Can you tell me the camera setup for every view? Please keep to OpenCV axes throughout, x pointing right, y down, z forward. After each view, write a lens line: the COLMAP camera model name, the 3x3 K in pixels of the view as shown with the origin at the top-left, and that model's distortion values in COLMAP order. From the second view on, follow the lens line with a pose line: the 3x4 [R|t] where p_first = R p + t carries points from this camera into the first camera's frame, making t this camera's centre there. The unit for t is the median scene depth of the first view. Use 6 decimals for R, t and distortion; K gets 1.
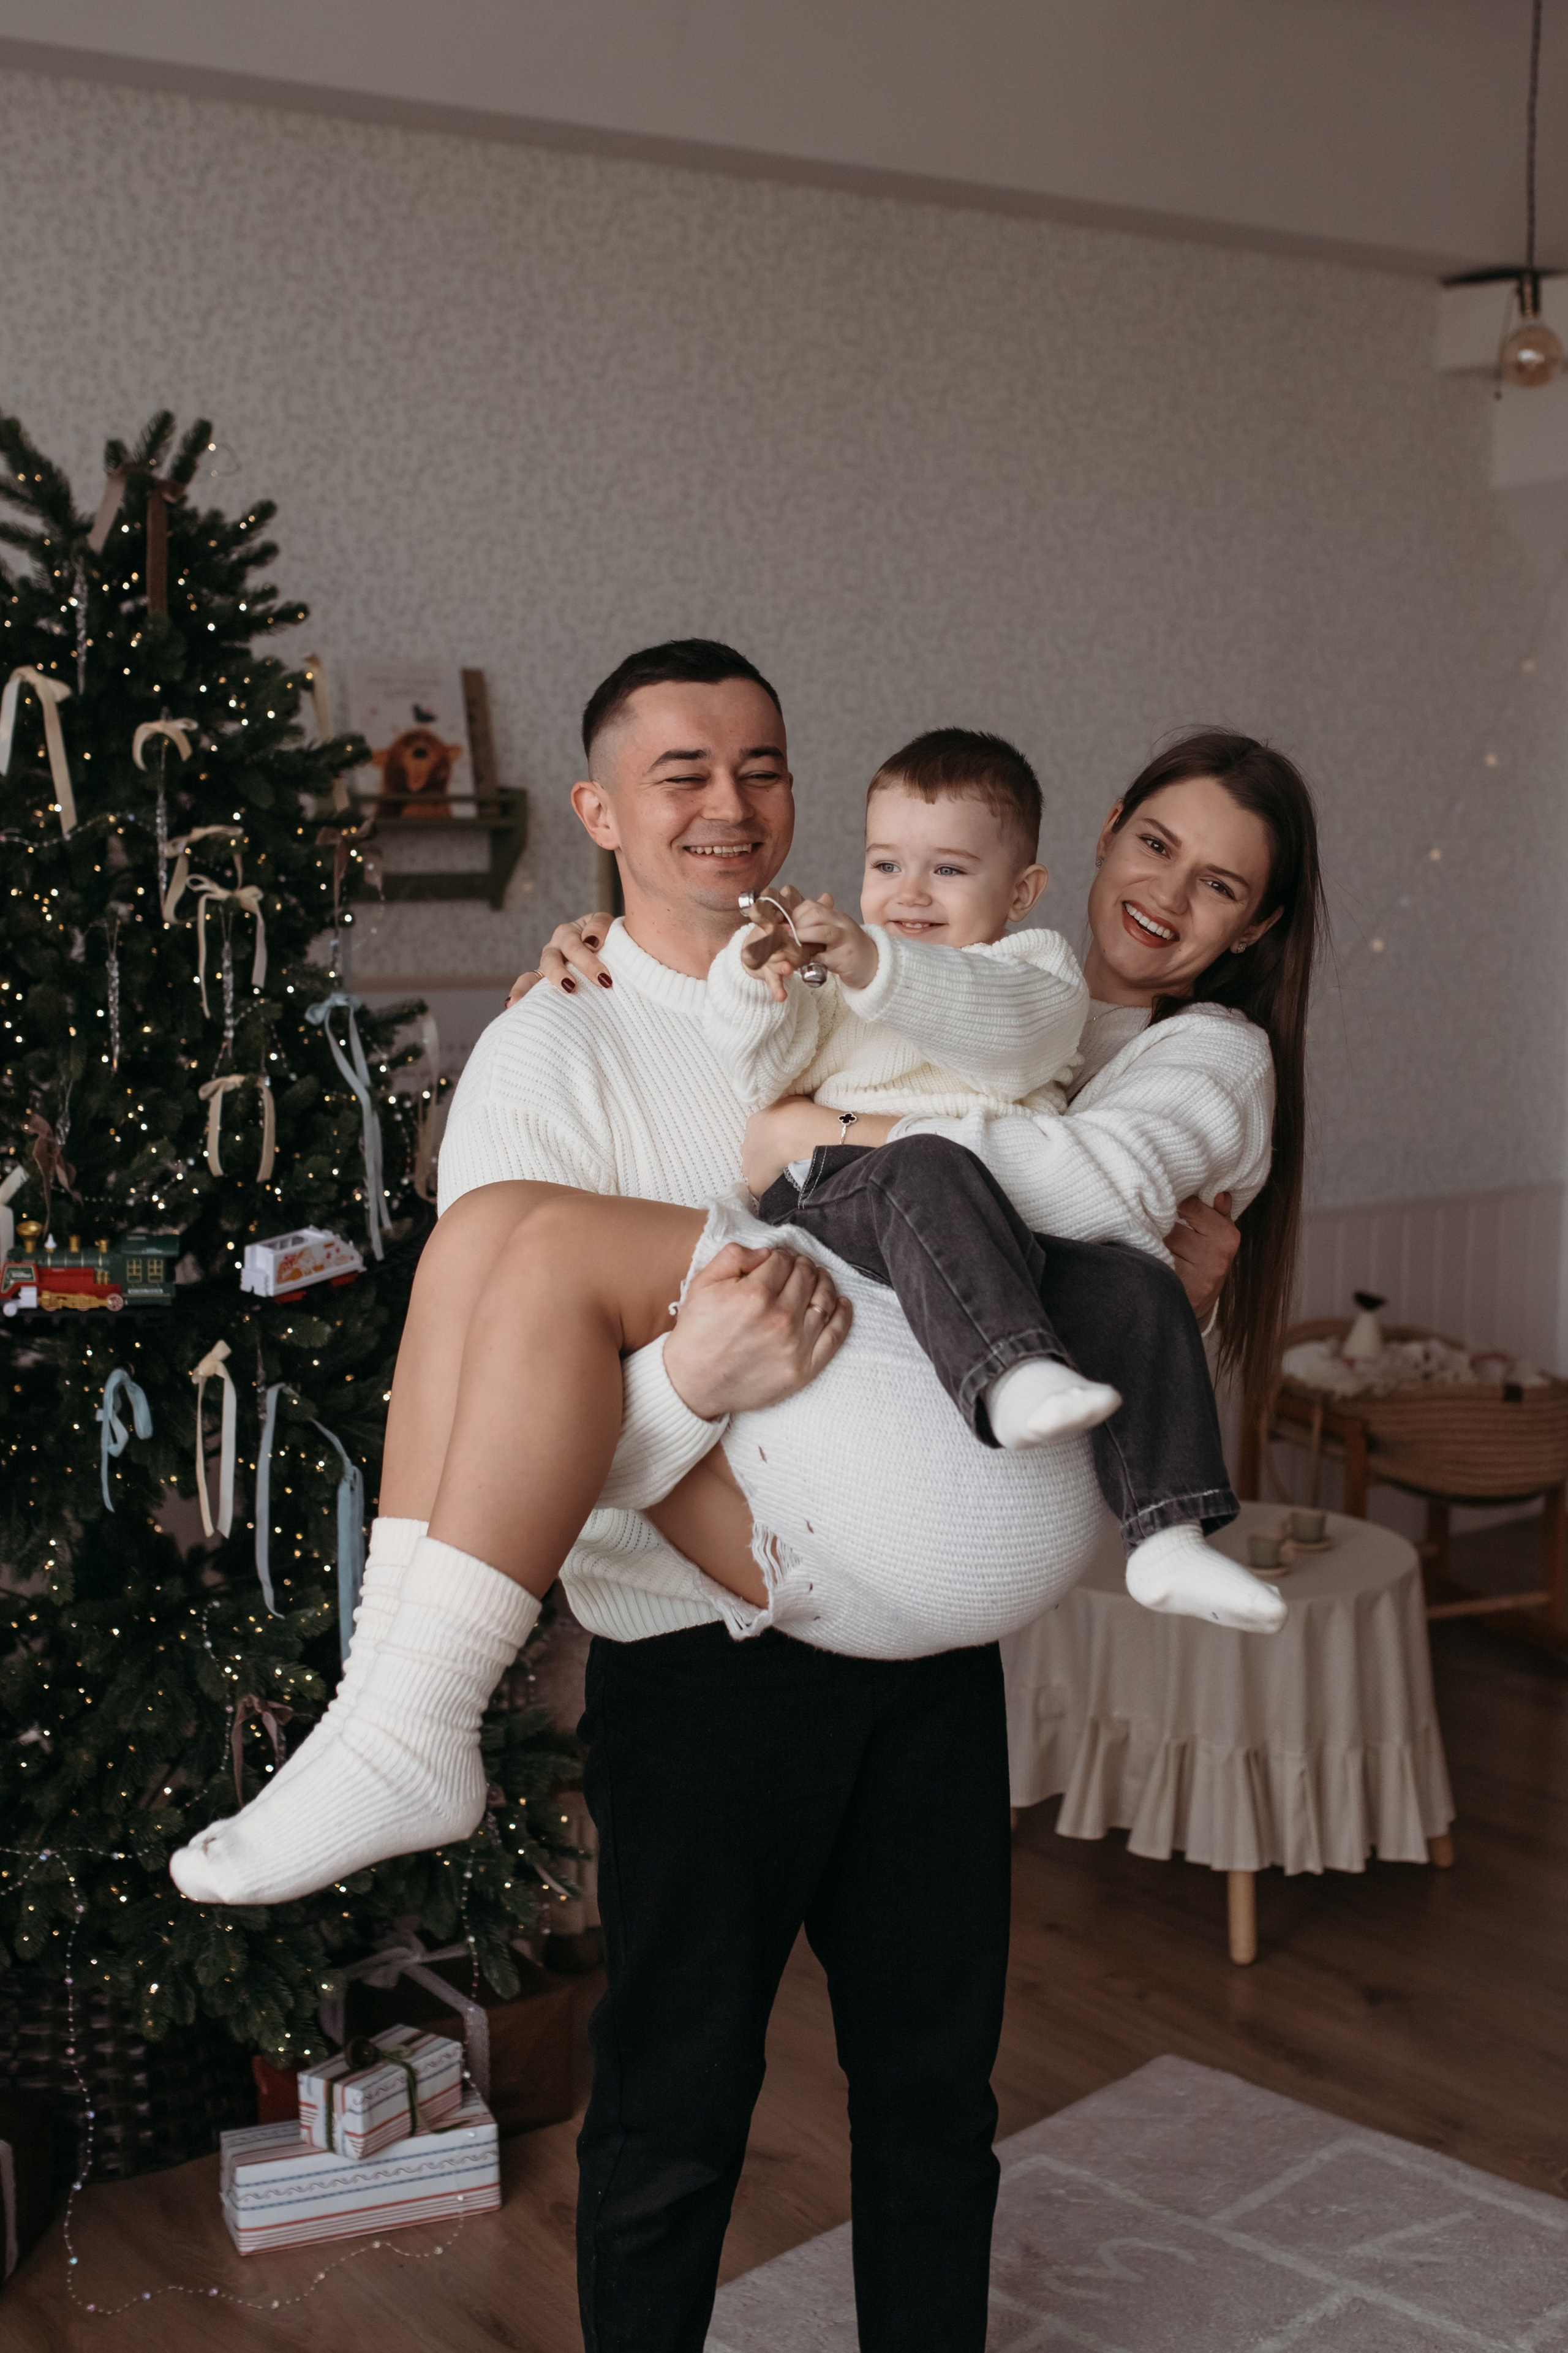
lens RADIAL K [[2905.6, 0, 834.4], [0, 2905.6, 1125.1], [0, 0, 1]] dist [-0.071733, 0.091982]
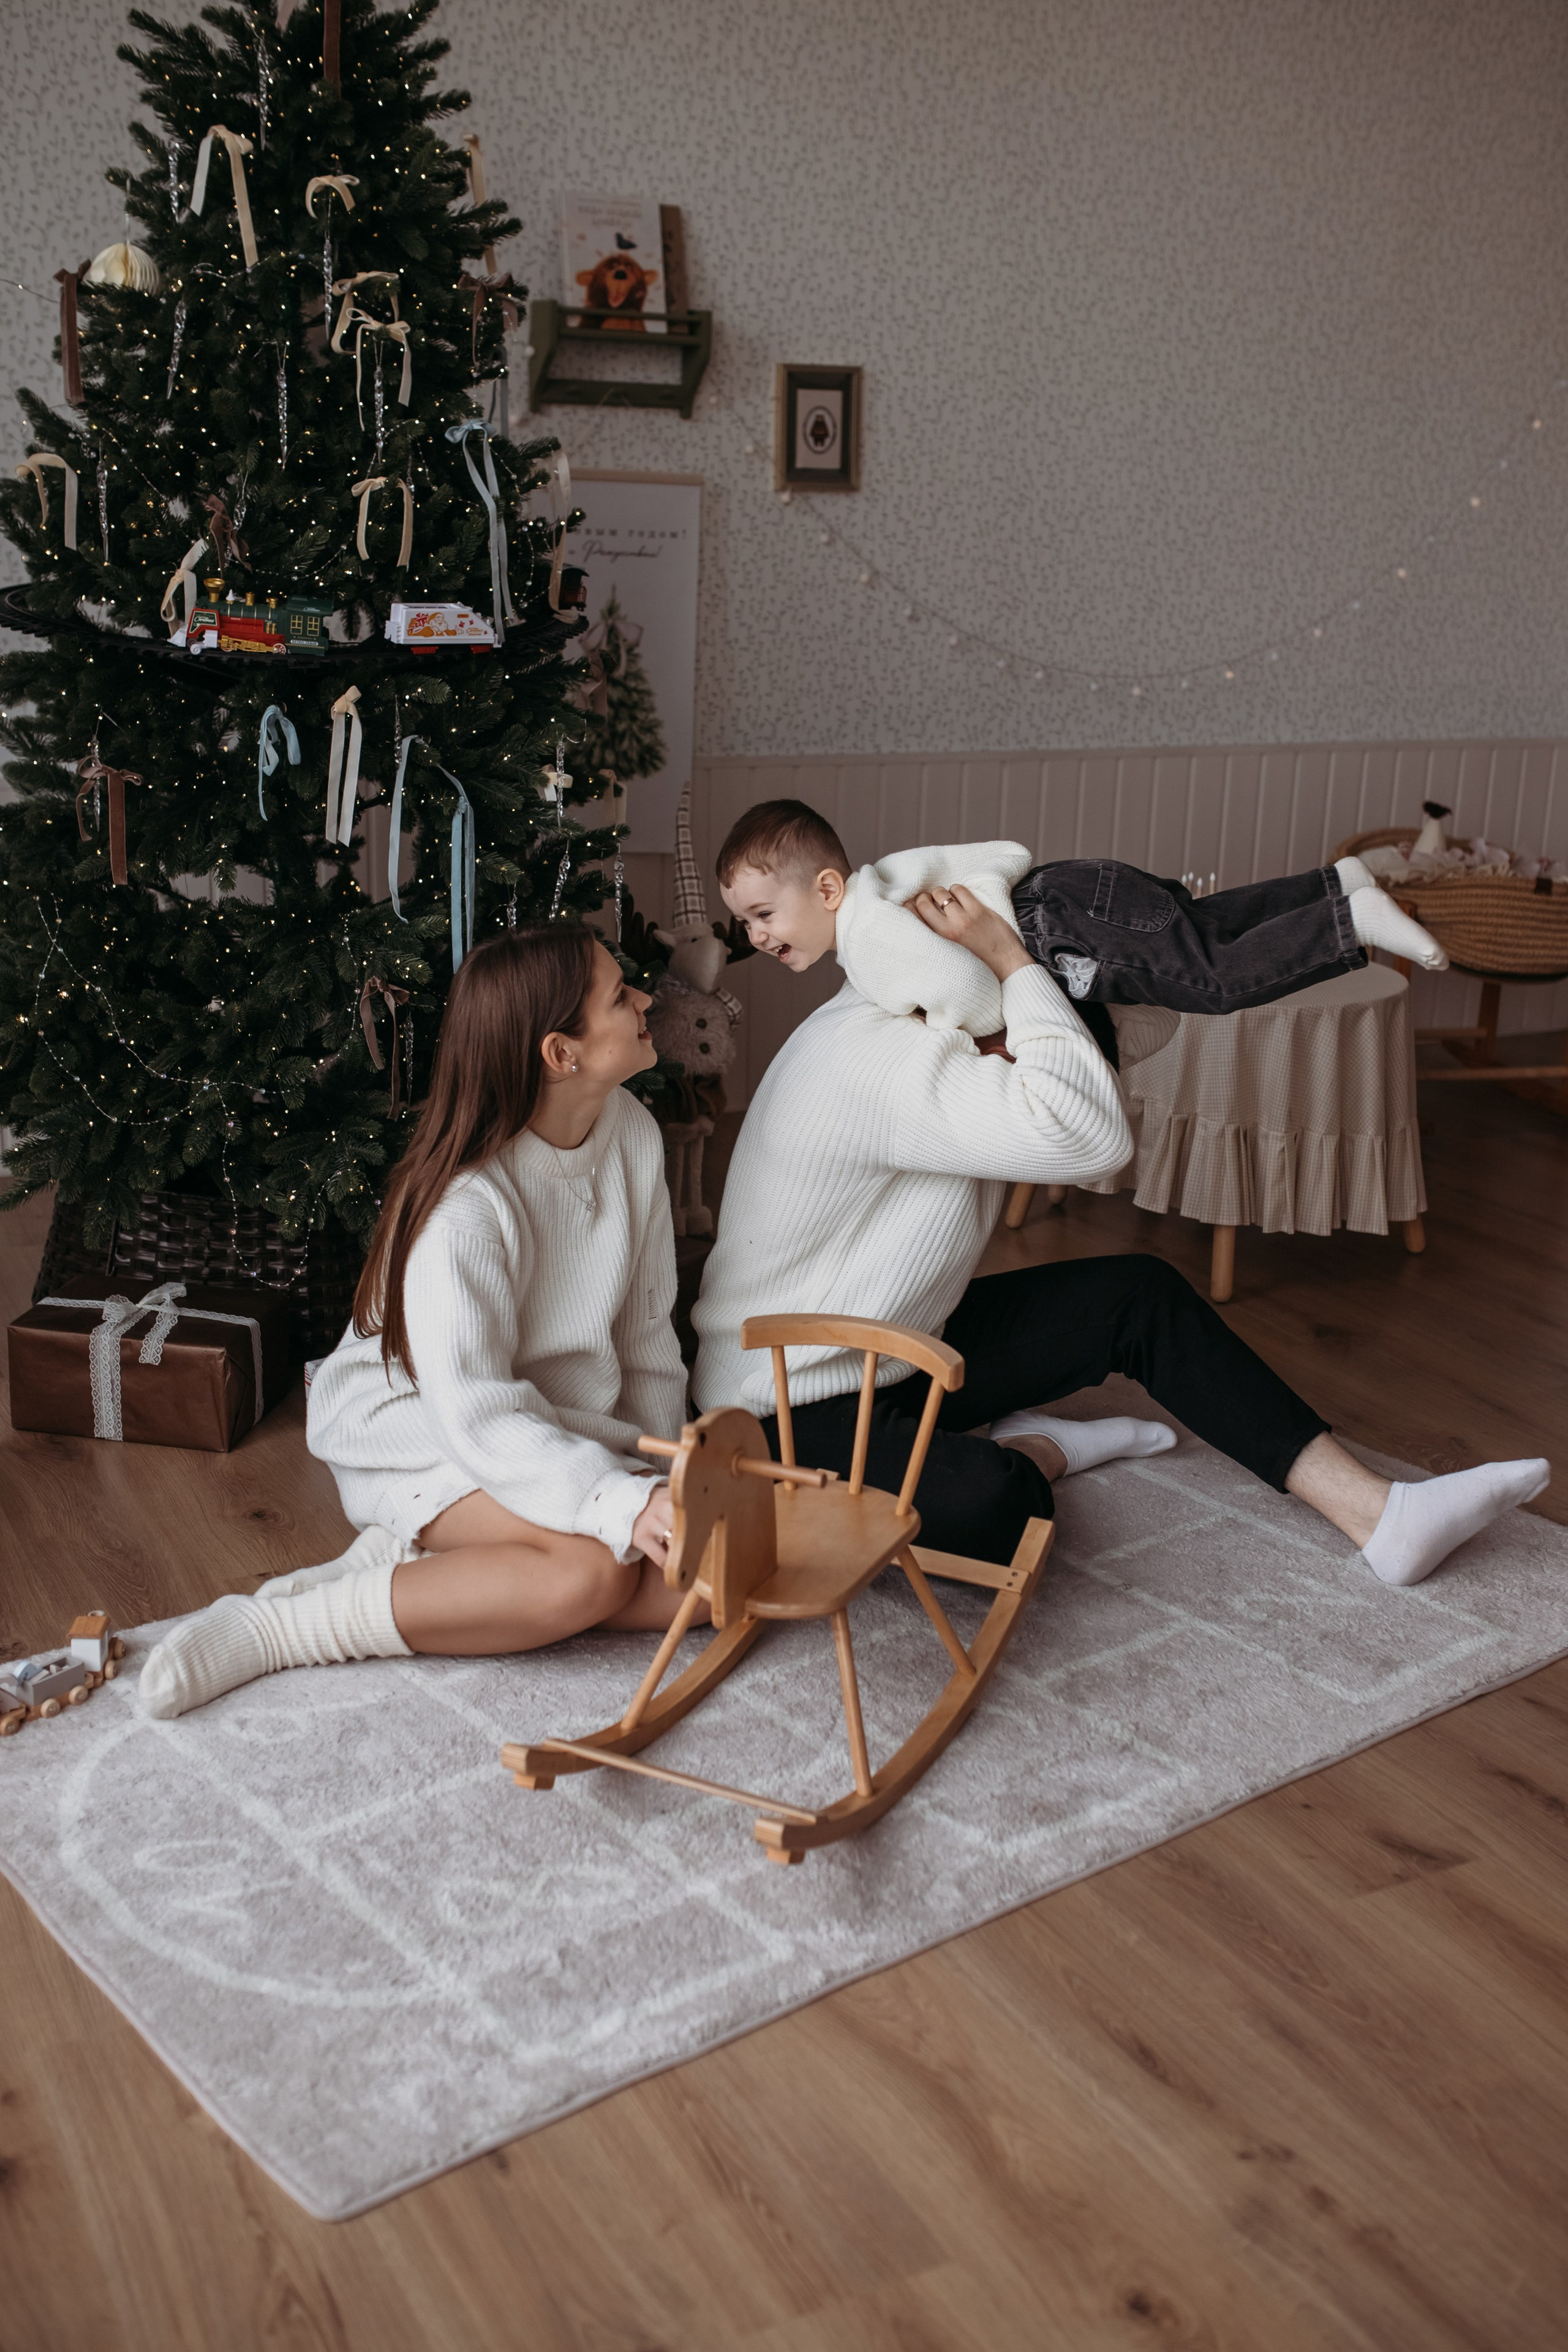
lens RADIAL K [[2473.8, 0, 813.7], [0, 2473.8, 1146.1], [0, 0, 1]] dist [-0.074670, 0.125265]
pose [[0.989655, 0.066972, -0.126877, 0.118833], [-0.047054, 0.986960, 0.153938, 0.089040], [0.135532, -0.146375, 0.979901, -0.032560]]
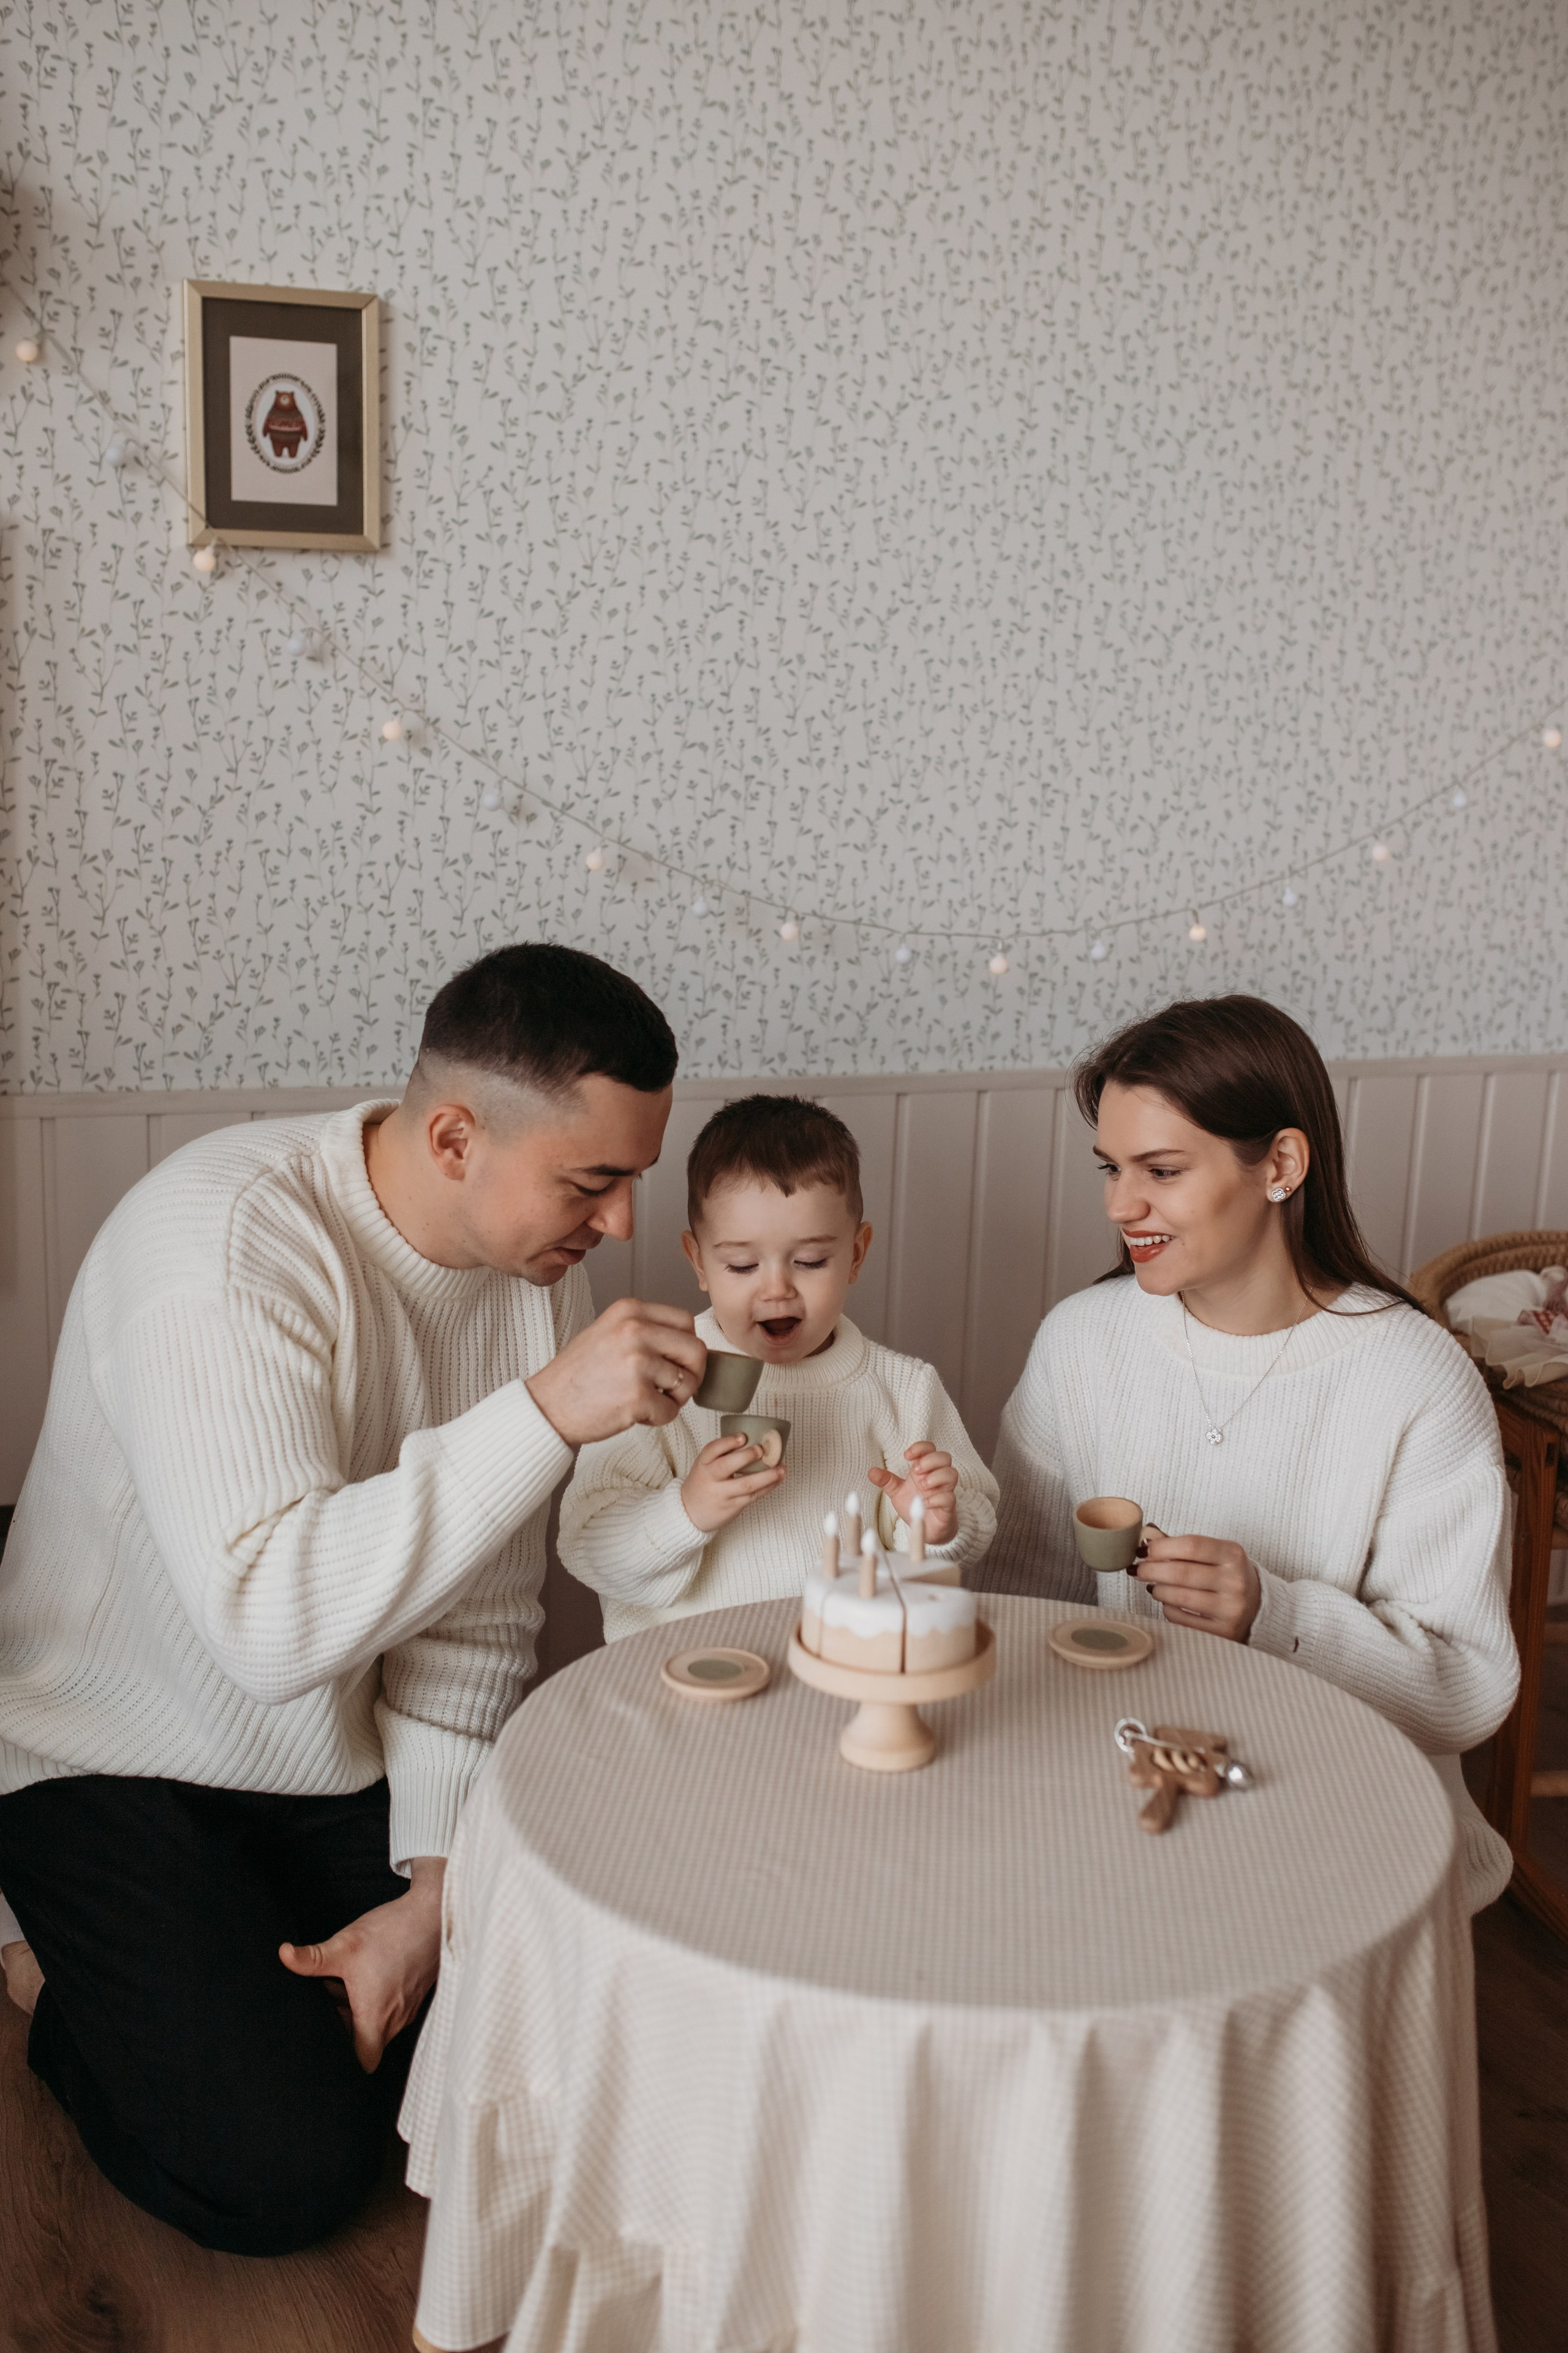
lens RADIAL K [[2433.7, 0, 799.5], [0, 2433.7, 1144.1], [0, 0, 1]] dist [-0.063264, 0.077252]
pose [[0.969125, 0.077484, -0.234079, 0.229691], [-0.062464, 0.995524, 0.070925, 0.040227], [0.238526, -0.054113, 0.969627, 0.827686]]
